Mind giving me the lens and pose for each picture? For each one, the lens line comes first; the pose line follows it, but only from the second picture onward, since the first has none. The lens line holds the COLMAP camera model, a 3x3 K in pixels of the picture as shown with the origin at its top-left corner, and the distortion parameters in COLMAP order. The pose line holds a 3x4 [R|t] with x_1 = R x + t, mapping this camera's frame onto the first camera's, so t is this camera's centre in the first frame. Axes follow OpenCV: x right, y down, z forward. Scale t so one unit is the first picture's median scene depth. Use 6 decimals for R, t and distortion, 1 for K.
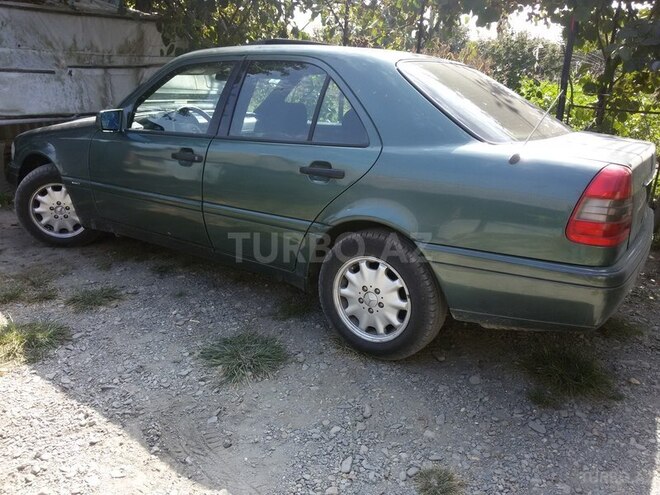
lens RADIAL K [[597.1, 0, 331.0], [0, 597.1, 246.8], [0, 0, 1]] dist [-0.005264, 0.011700]
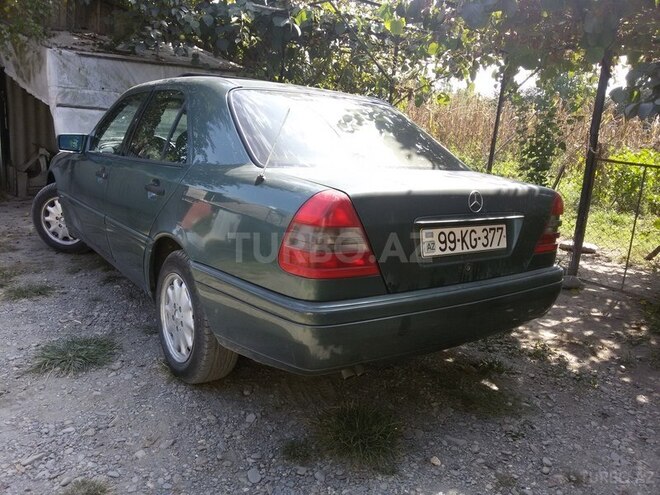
lens RADIAL K [[597.1, 0, 328.1], [0, 597.1, 247.7], [0, 0, 1]] dist [-0.005264, 0.011700]
pose [[0.929944, 0.097876, -0.354436, 0.442741], [-0.132559, 0.988343, -0.074873, 0.009876], [0.342976, 0.116611, 0.932078, 0.098139]]
